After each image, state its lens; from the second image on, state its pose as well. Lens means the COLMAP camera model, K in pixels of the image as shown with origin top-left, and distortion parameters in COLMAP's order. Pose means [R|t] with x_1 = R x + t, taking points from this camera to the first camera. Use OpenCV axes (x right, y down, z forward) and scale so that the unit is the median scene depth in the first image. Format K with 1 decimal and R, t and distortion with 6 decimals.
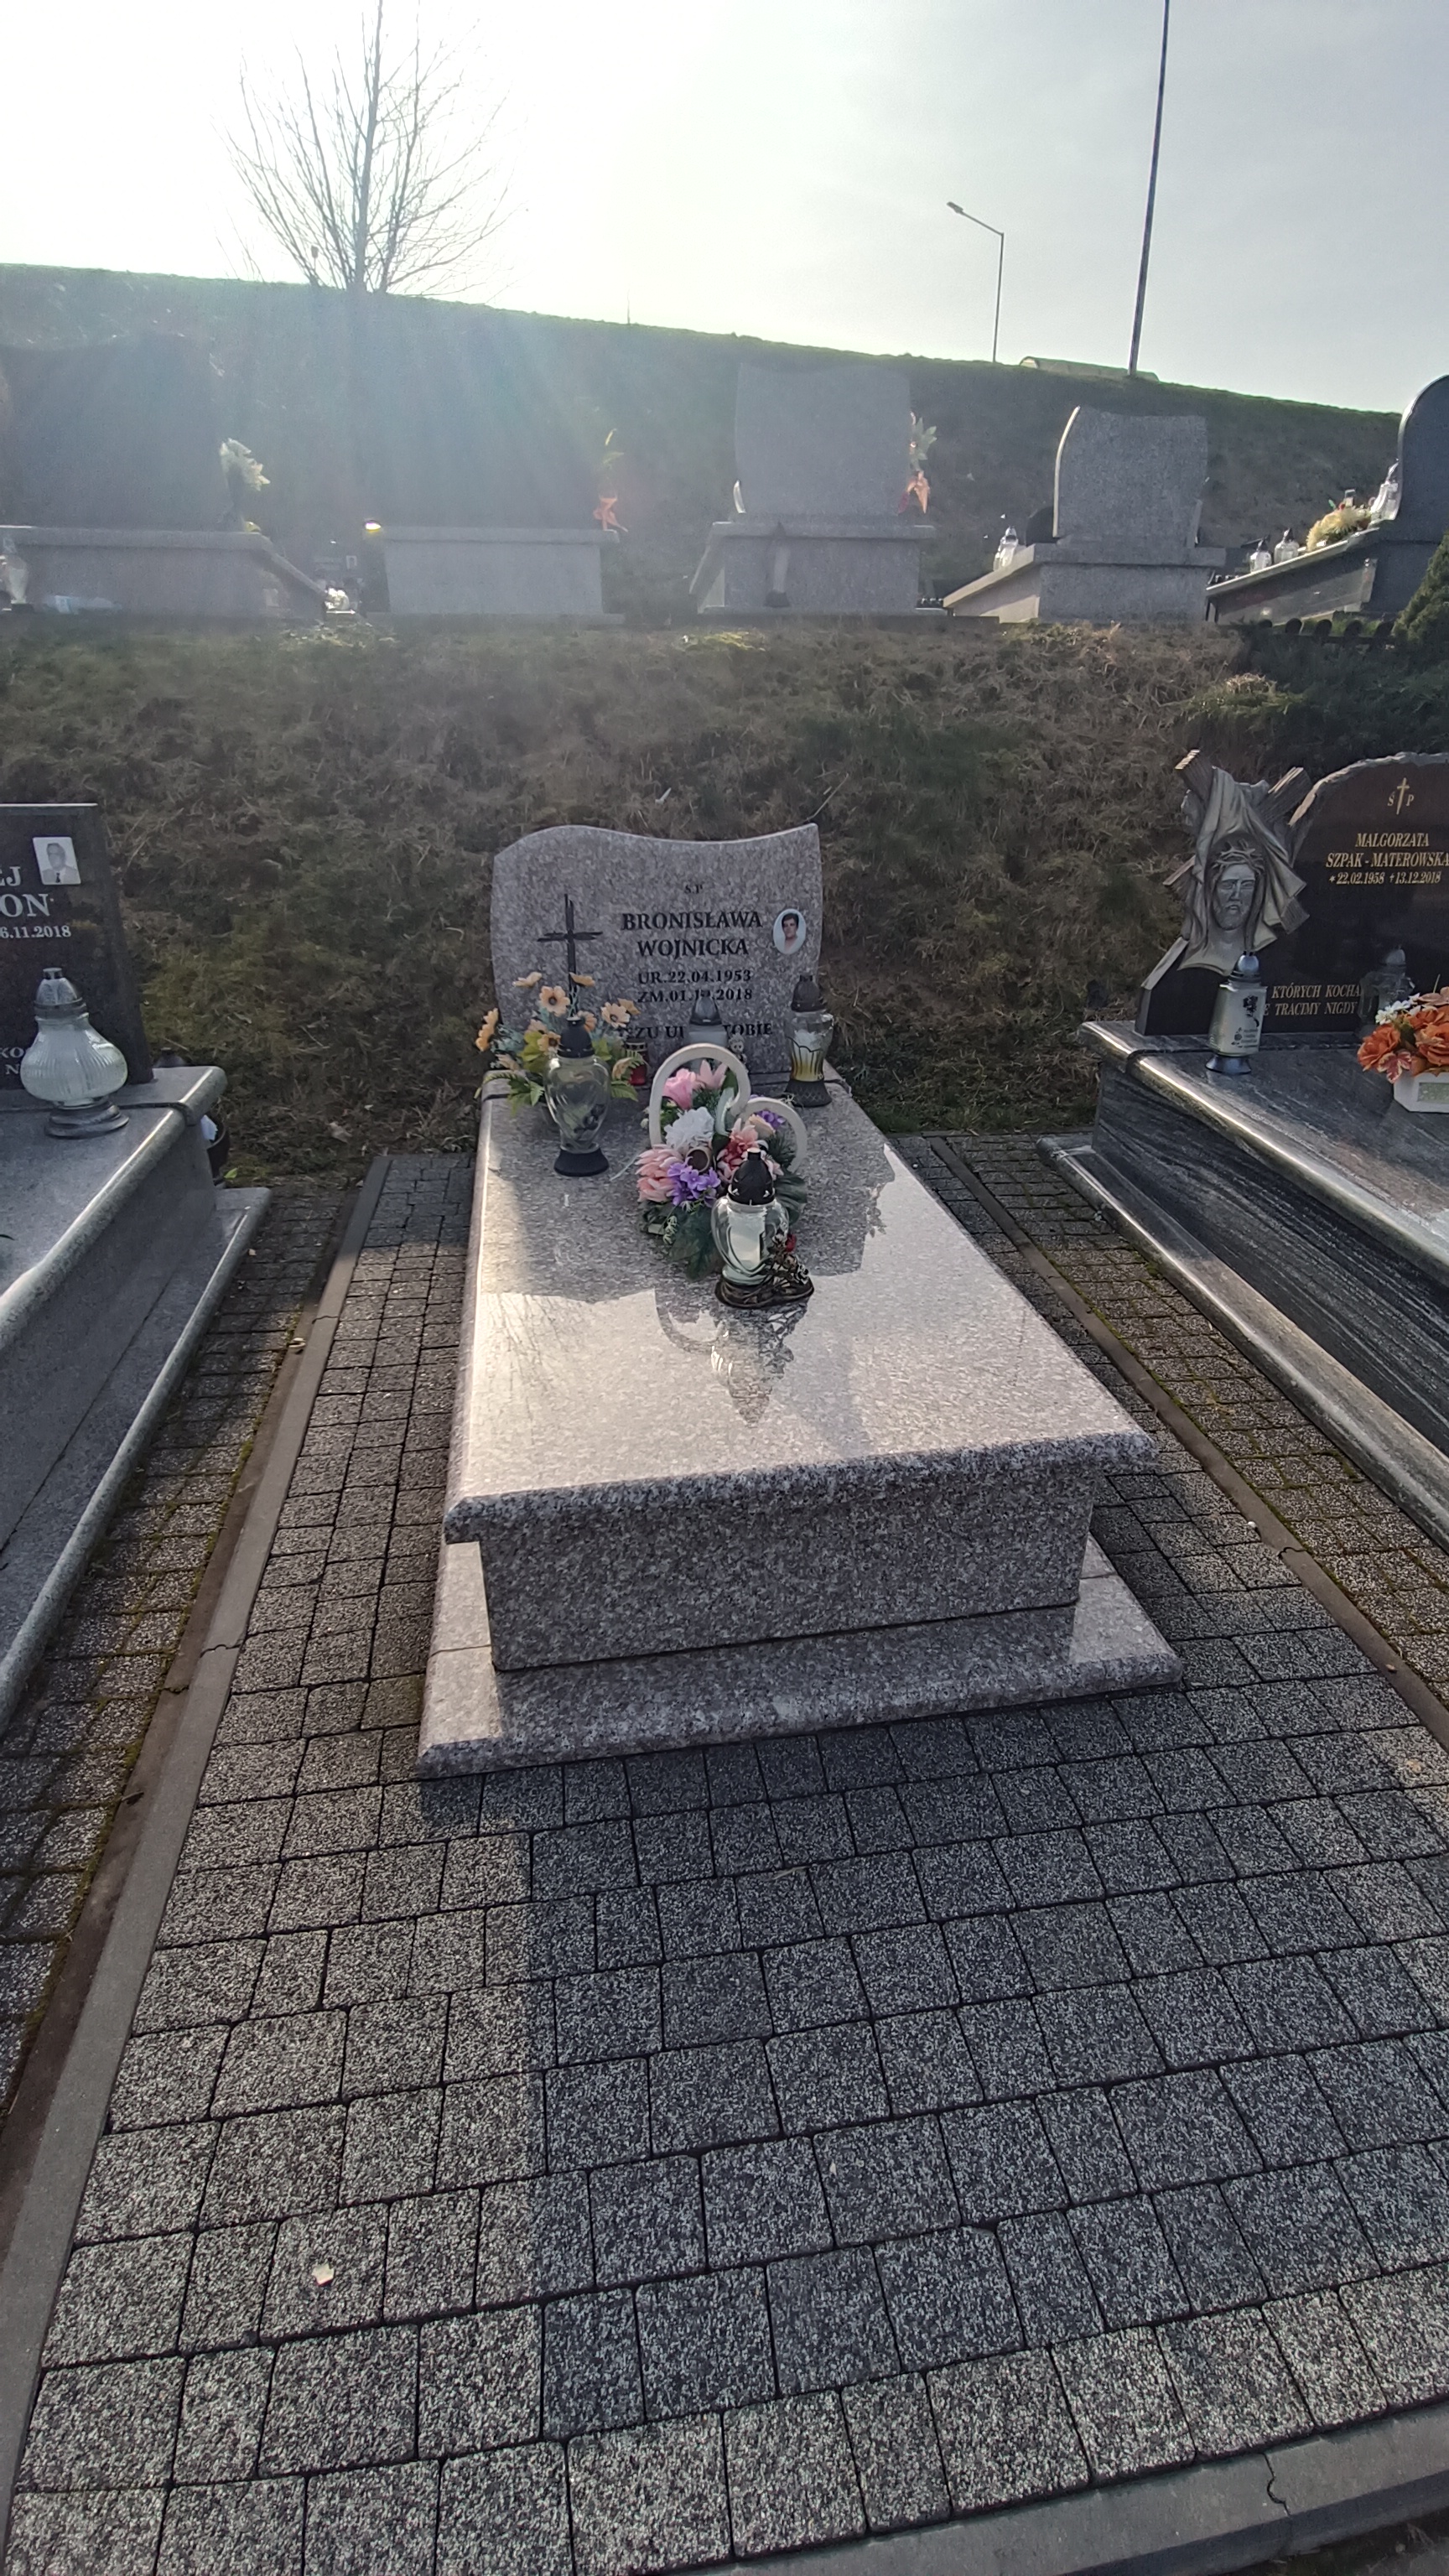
lens RADIAL K [[1176.0, 0, 739.2], [0, 1176.0, 1289.0], [0, 0, 1]] dist [-0.012538, 0.000051]
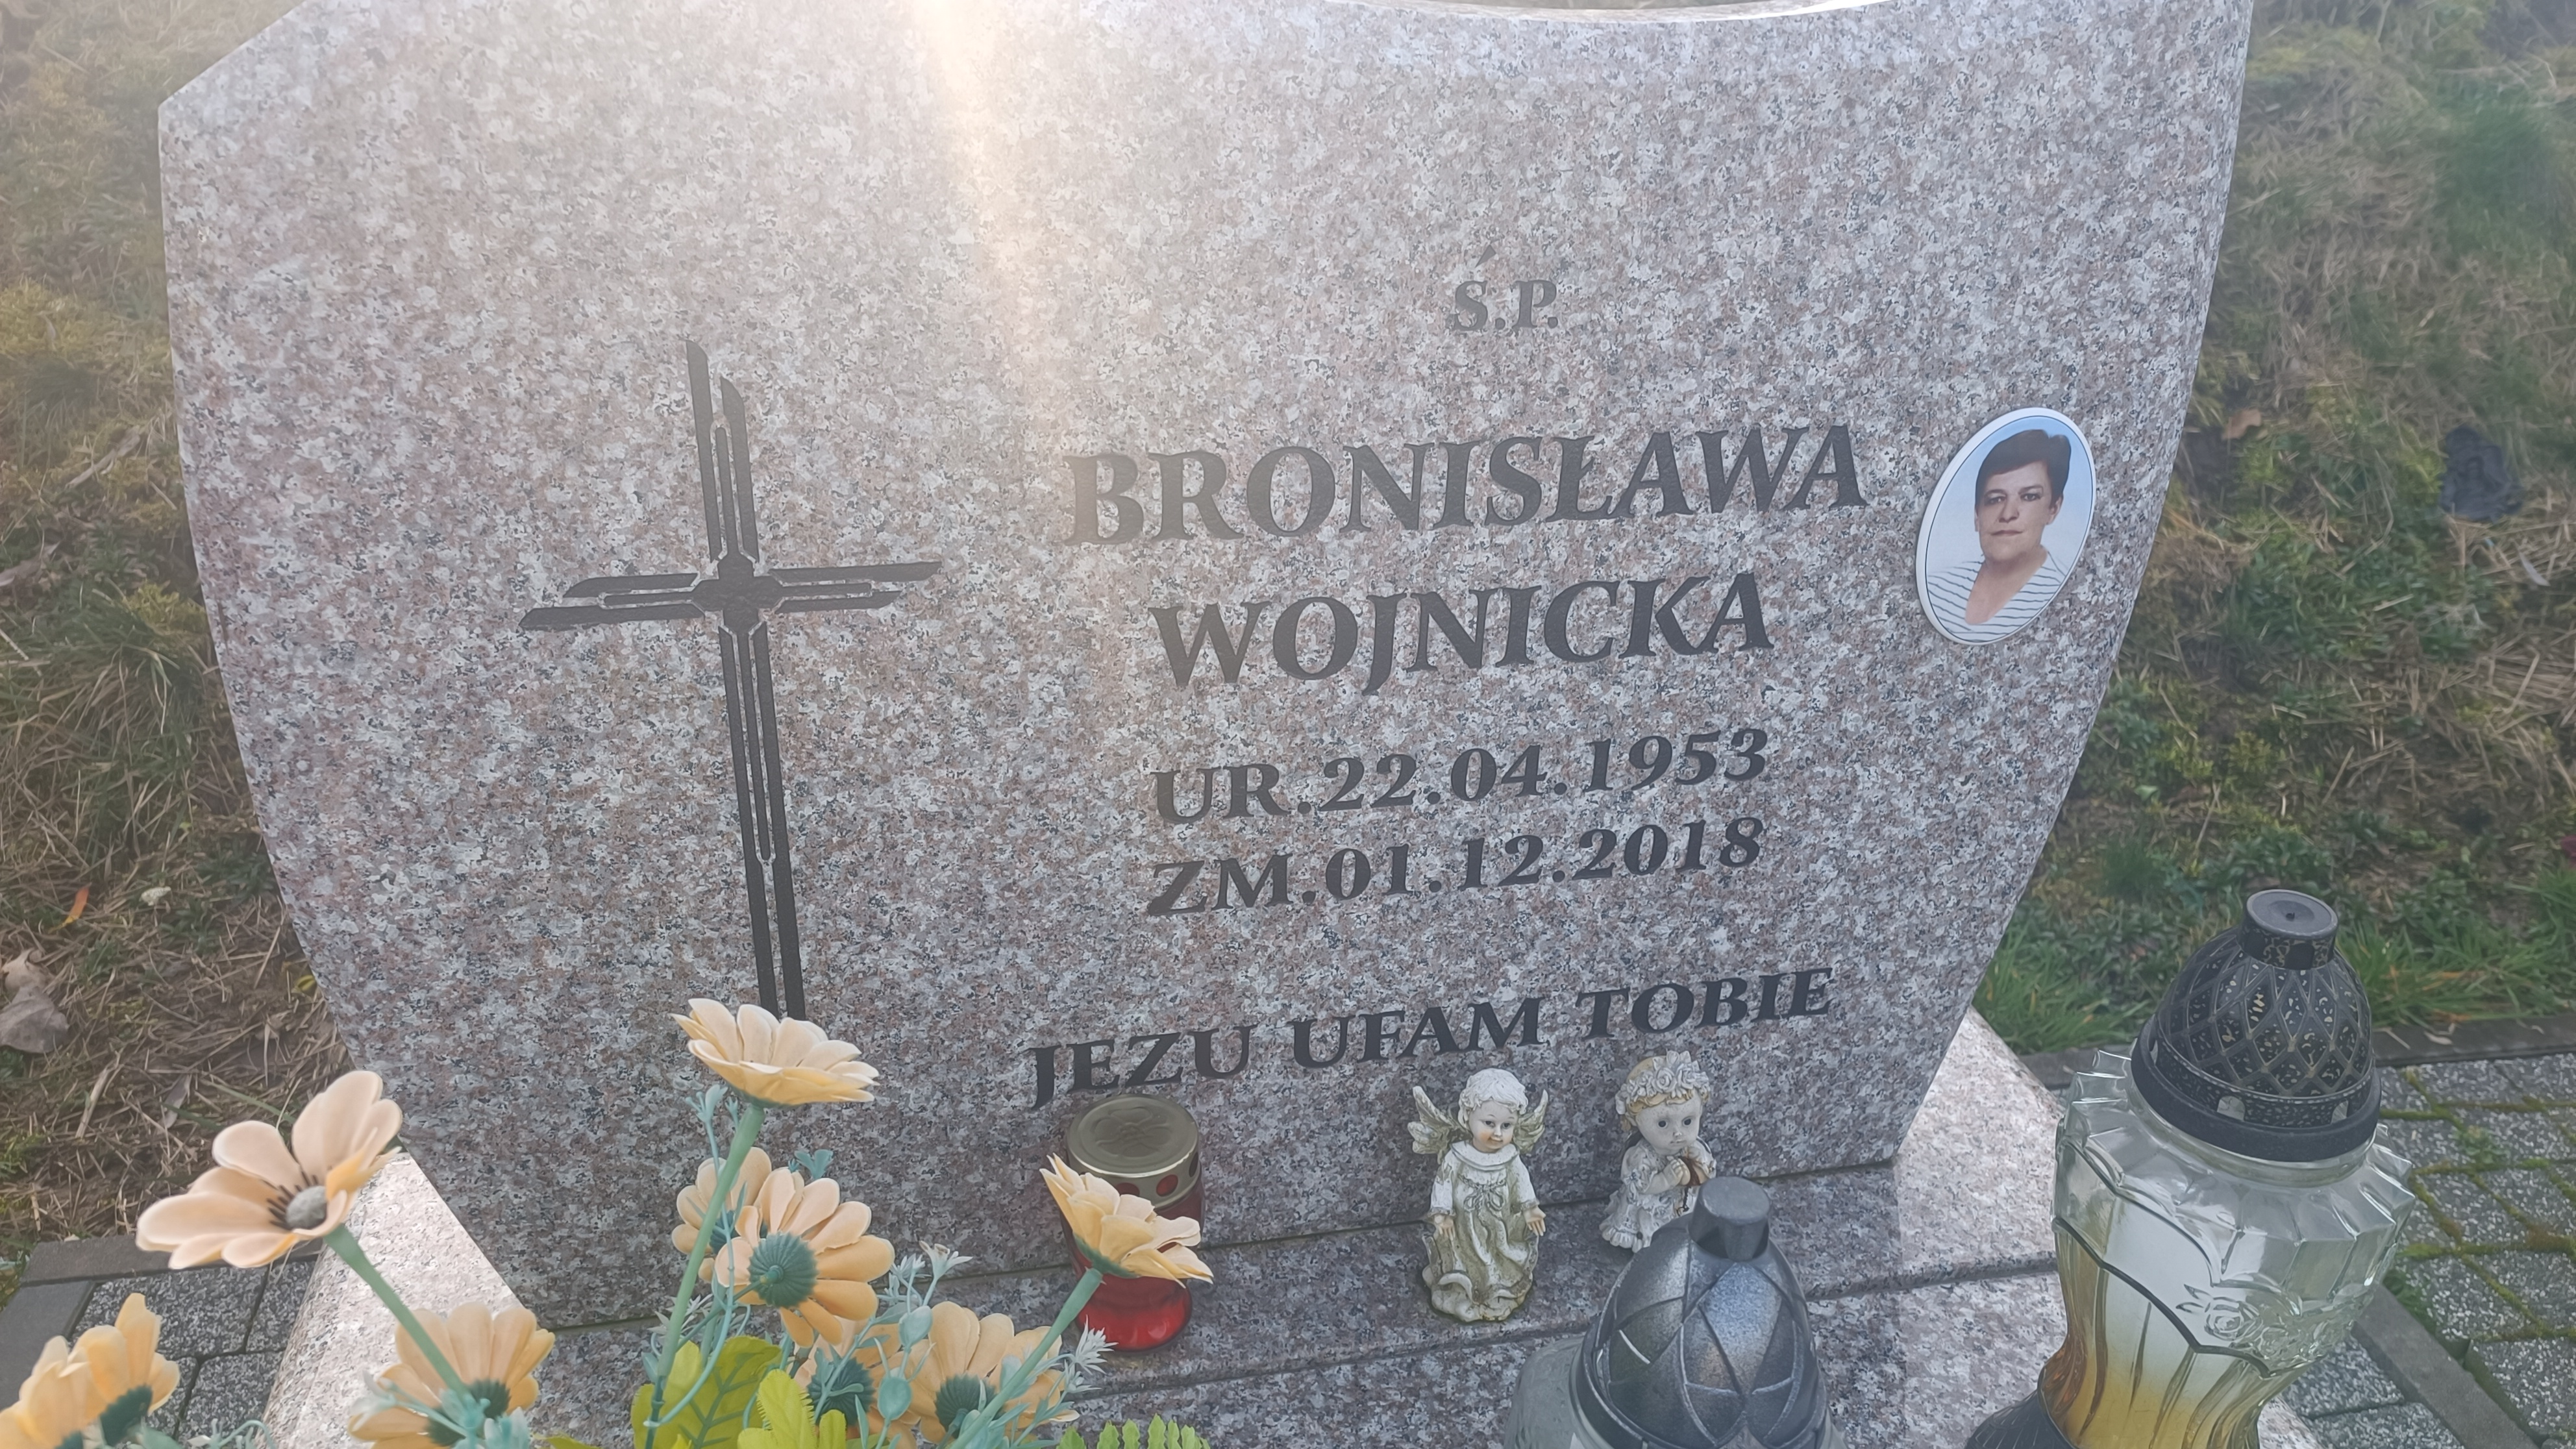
lens RADIAL K [[1858.6, 0, 1277.4], [0, 1858.6, 723.6], [0, 0, 1]] dist [0.008111, -0.000820]
pose [[0.999241, 0.000585, 0.038940, -0.078088], [-0.001275, 0.999842, 0.017702, -0.280315], [-0.038923, -0.017738, 0.999085, 0.725316]]
